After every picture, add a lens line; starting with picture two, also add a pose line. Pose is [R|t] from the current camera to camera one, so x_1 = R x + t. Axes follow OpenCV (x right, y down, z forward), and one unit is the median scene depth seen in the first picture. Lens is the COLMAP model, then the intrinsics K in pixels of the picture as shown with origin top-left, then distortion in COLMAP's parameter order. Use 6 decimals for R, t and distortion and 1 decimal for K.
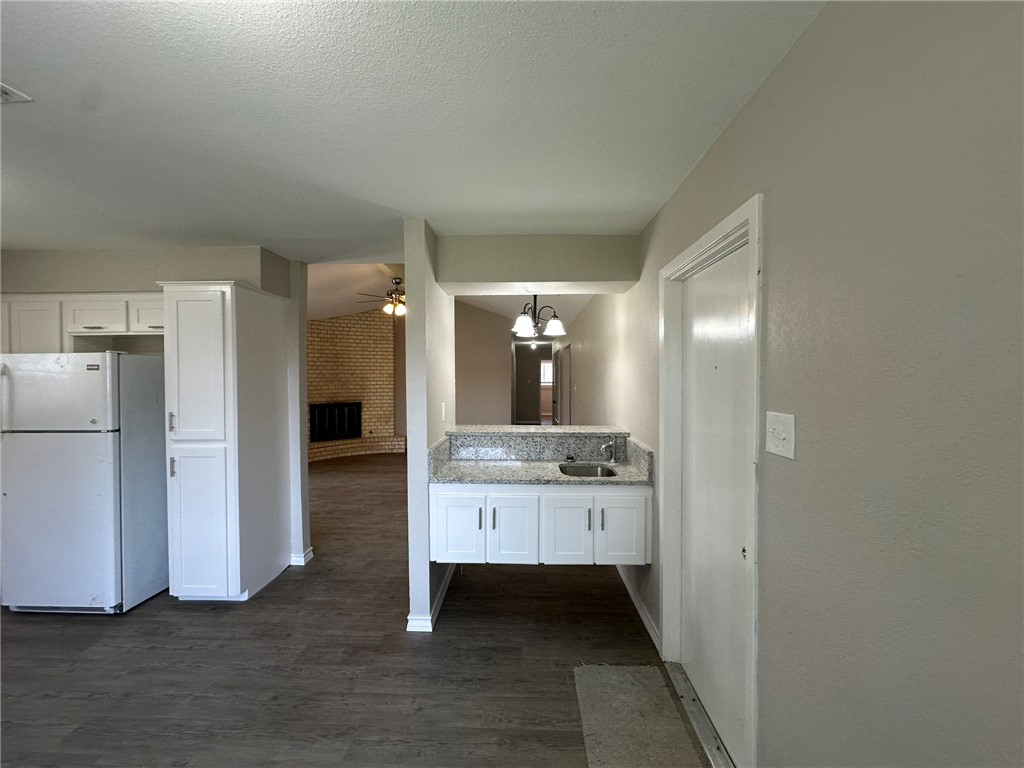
lens RADIAL K [[408.7, 0, 512.6], [0, 408.7, 383.1], [0, 0, 1]] dist [-0.003085, -0.000283]
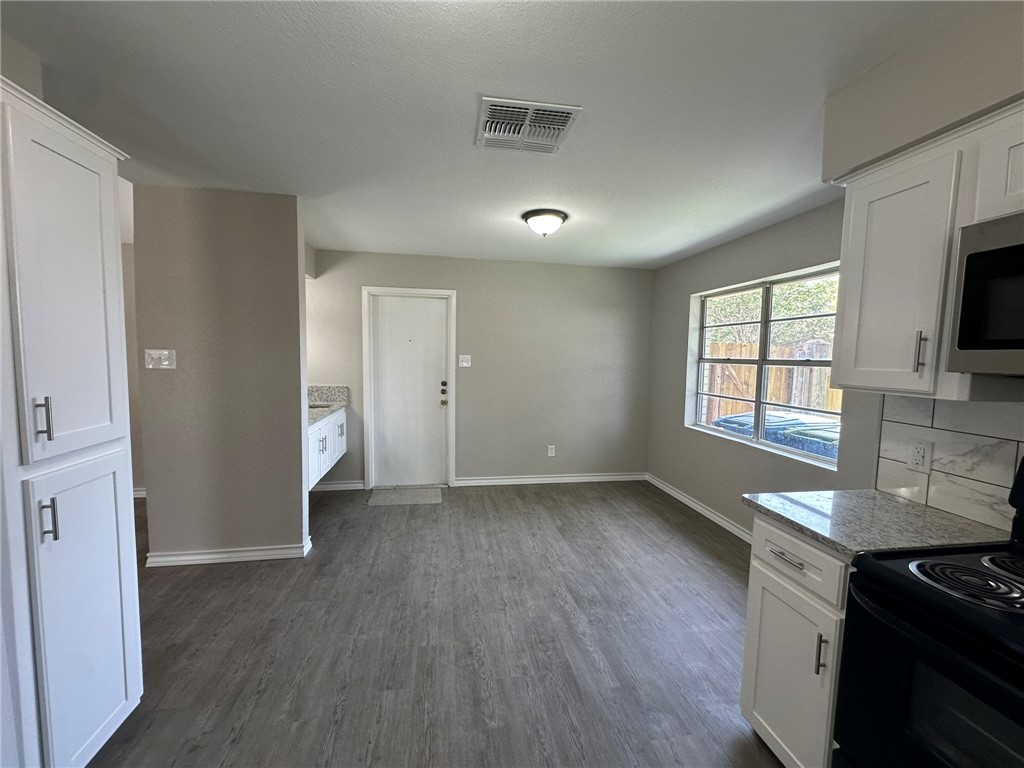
lens RADIAL K [[408.7, 0, 513.5], [0, 408.7, 385.6], [0, 0, 1]] dist [-0.003085, -0.000283]
pose [[-0.204693, -0.077885, 0.975723, -0.912691], [-0.001096, 0.996847, 0.079341, 0.015187], [-0.978826, 0.015171, -0.204133, 0.397486]]
